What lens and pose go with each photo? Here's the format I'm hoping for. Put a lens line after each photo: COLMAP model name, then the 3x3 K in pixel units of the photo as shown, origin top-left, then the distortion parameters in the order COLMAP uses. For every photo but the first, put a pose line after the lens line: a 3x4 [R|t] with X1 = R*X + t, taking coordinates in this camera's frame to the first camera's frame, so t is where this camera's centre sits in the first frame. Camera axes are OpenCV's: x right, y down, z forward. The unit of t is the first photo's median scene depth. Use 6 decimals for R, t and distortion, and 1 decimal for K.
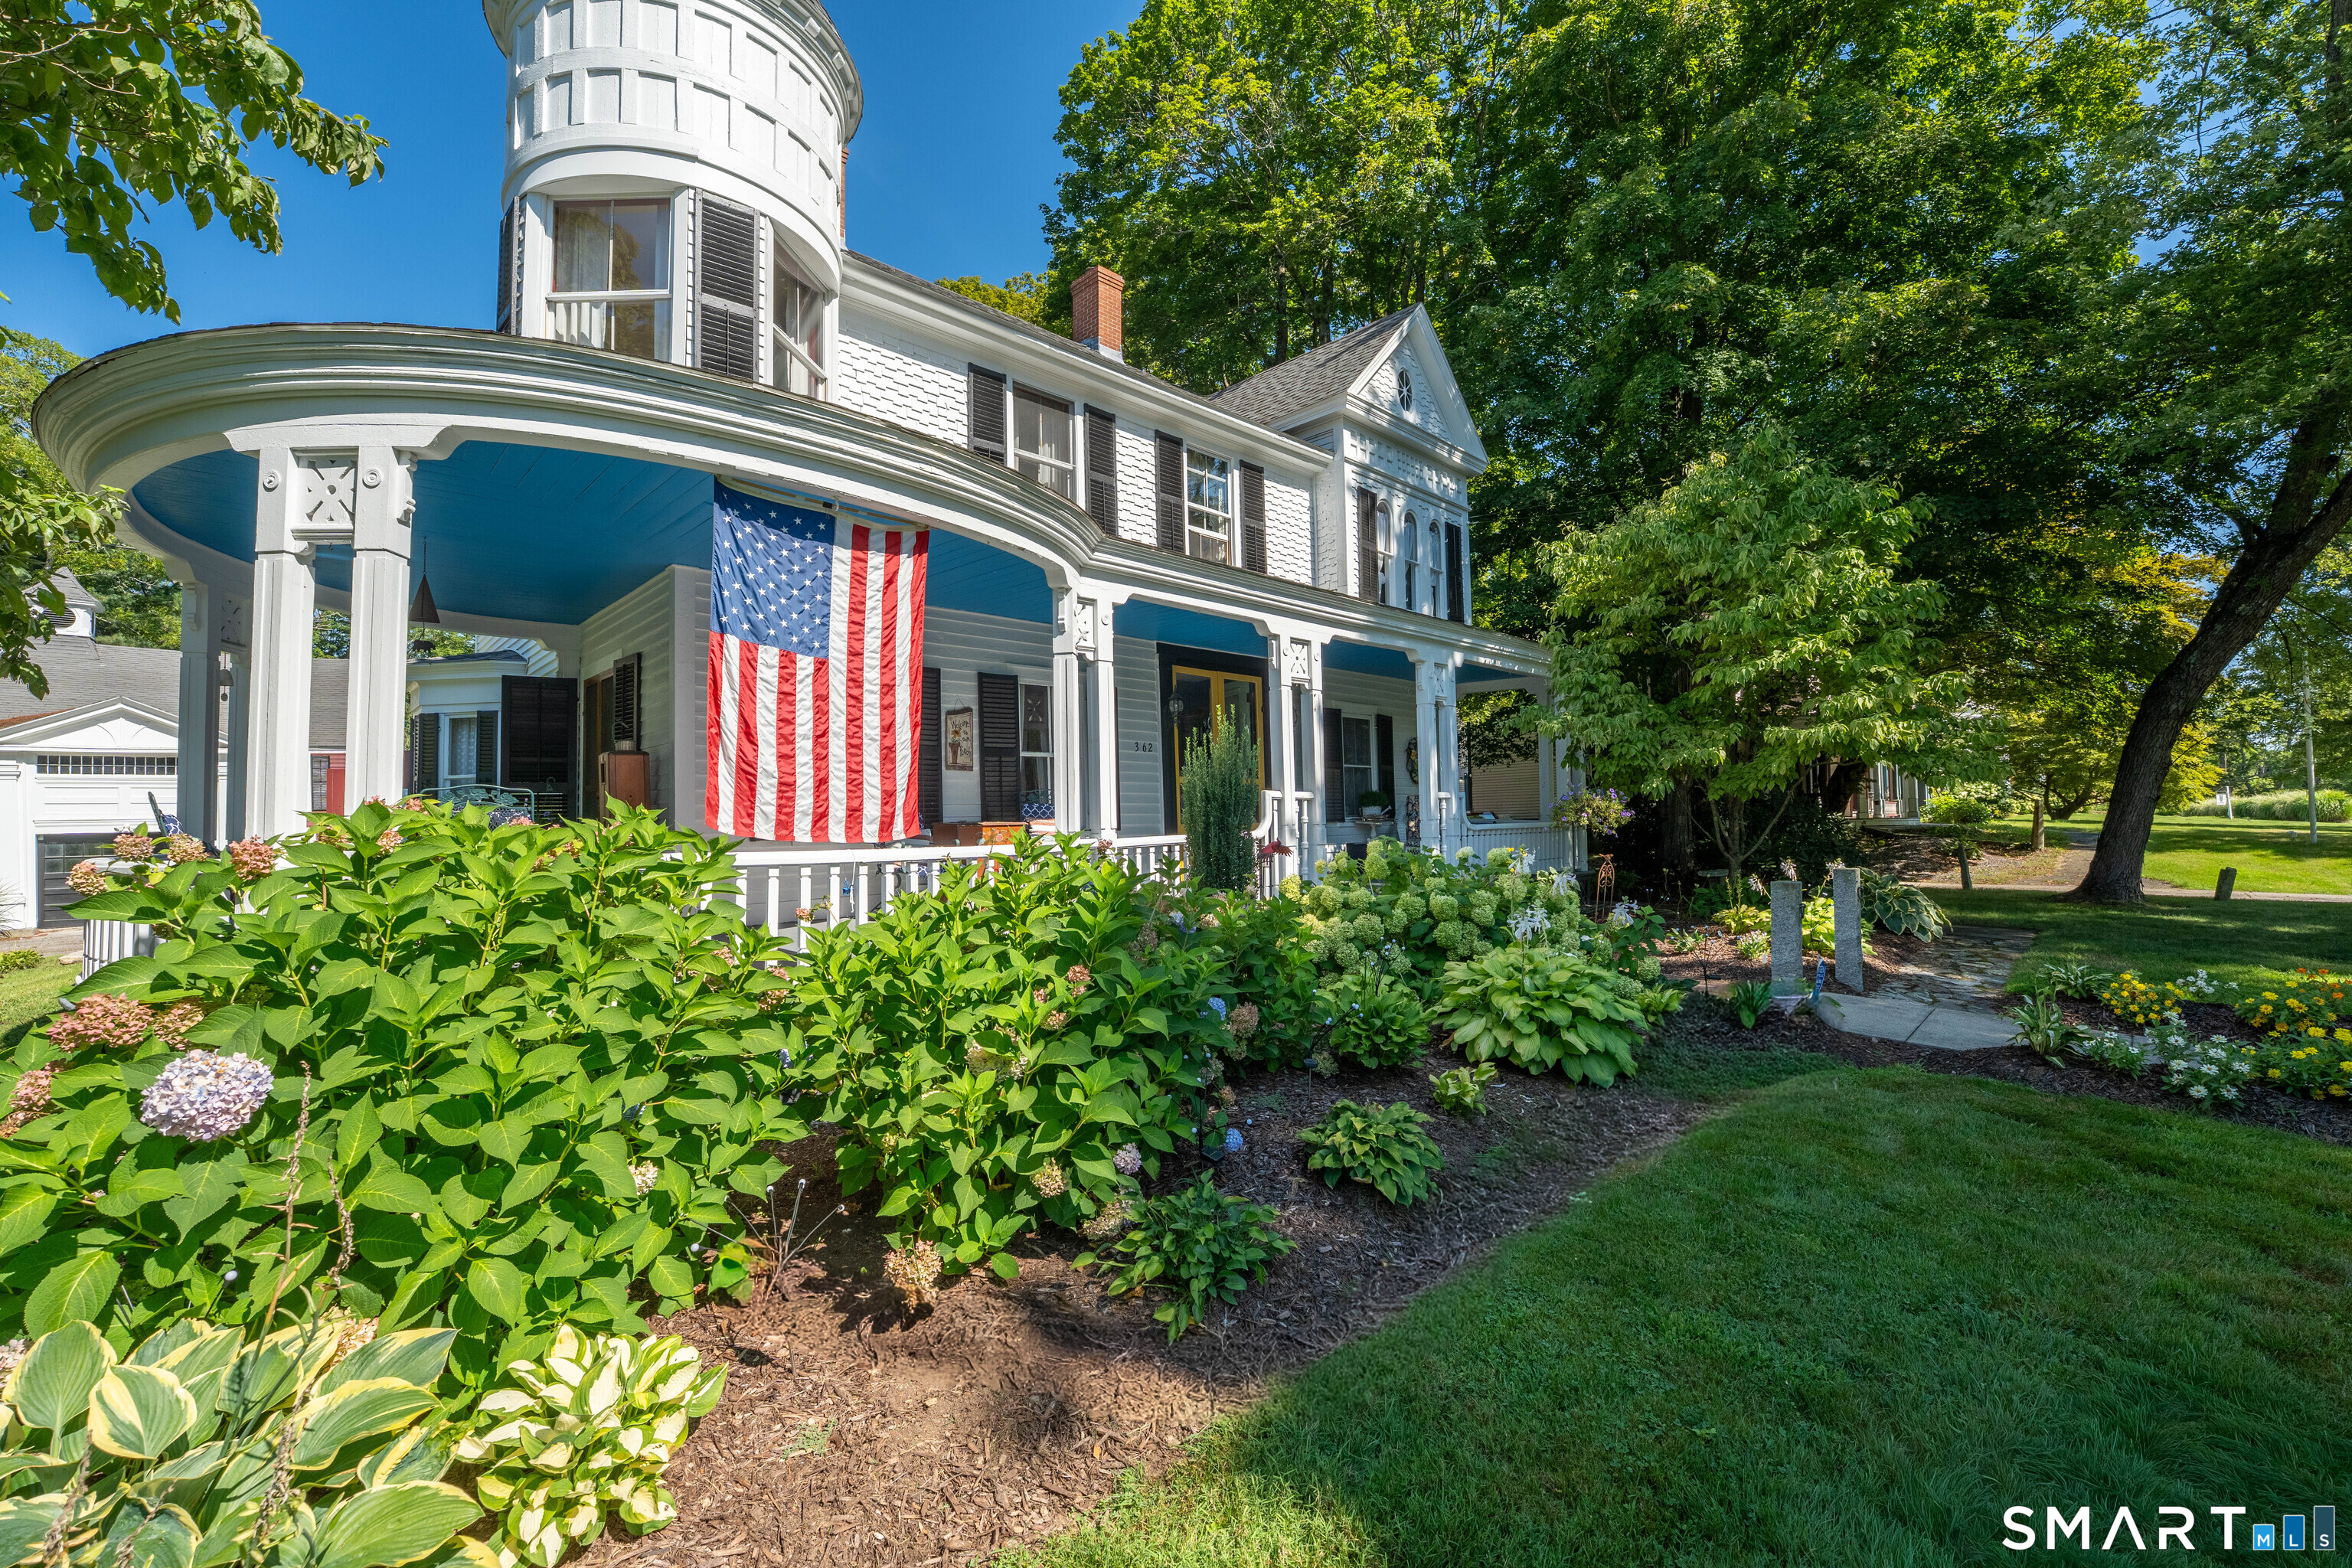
lens RADIAL K [[948.9, 0, 1168.6], [0, 948.9, 777.6], [0, 0, 1]] dist [0.000525, -0.000318]
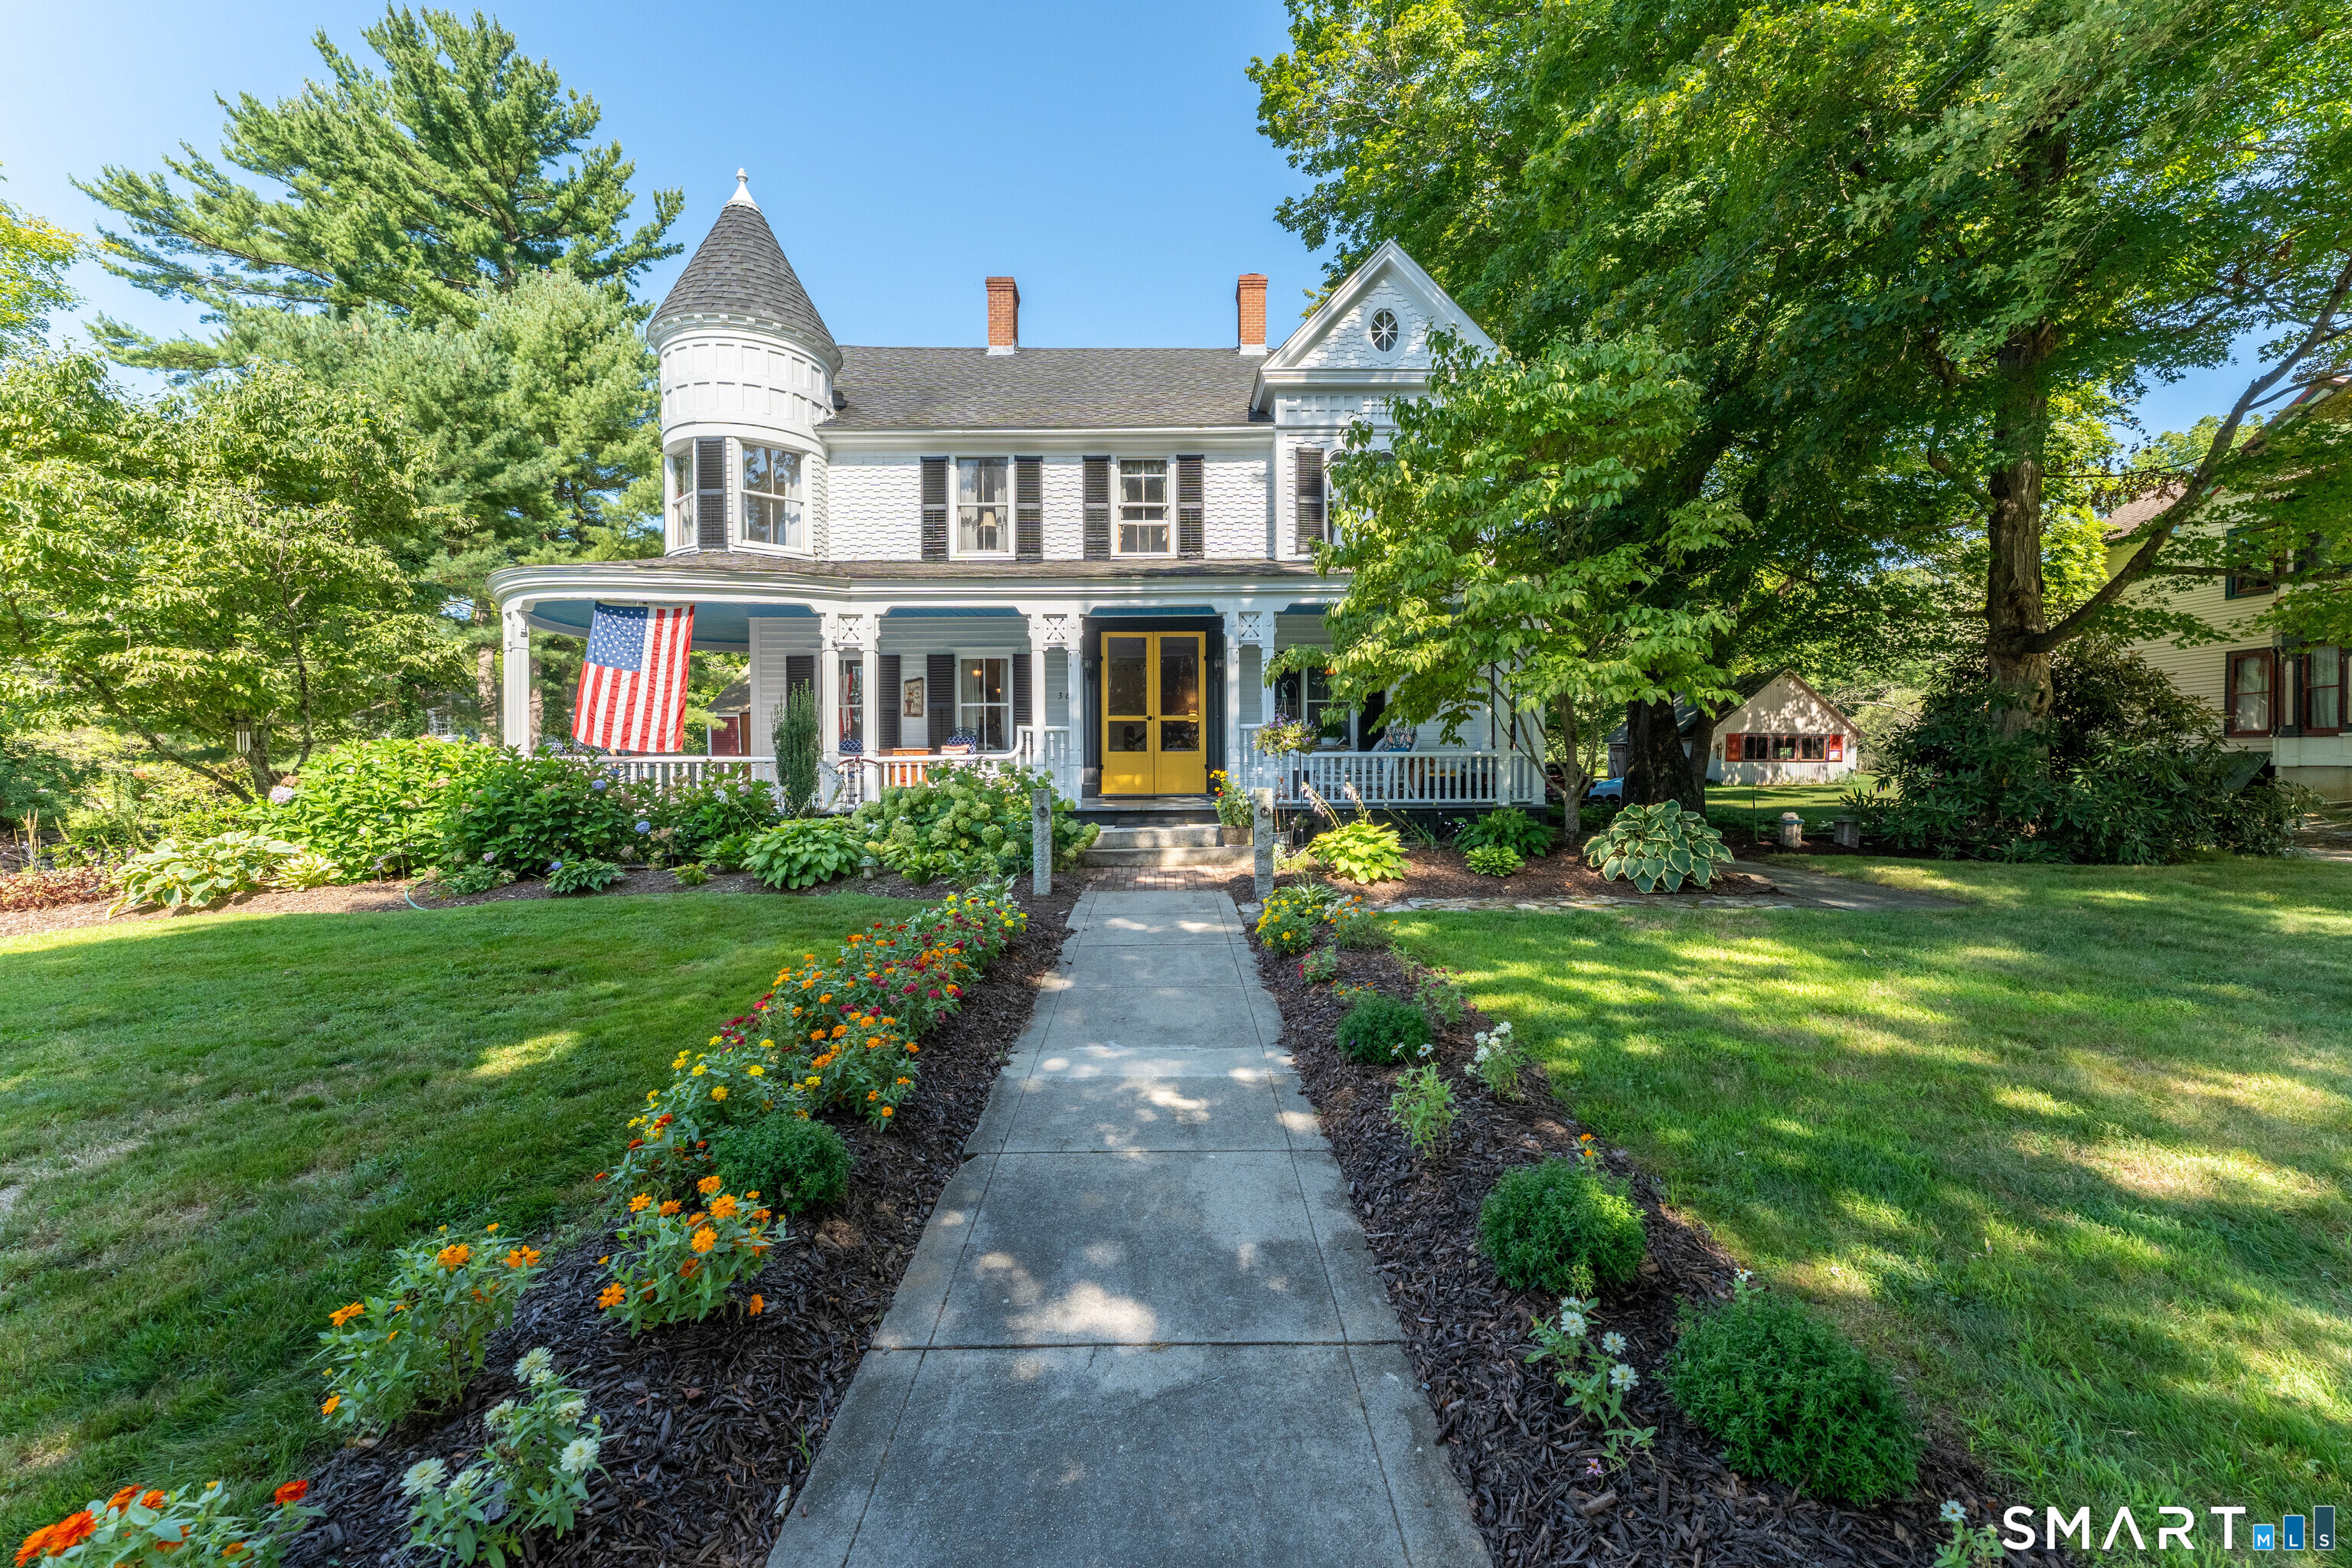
lens RADIAL K [[948.9, 0, 1171.9], [0, 948.9, 779.7], [0, 0, 1]] dist [0.000525, -0.000318]
pose [[0.709687, 0.028007, -0.703960, 1.240390], [0.016118, 0.998303, 0.055966, 0.015943], [0.704333, -0.051065, 0.708031, 0.154456]]
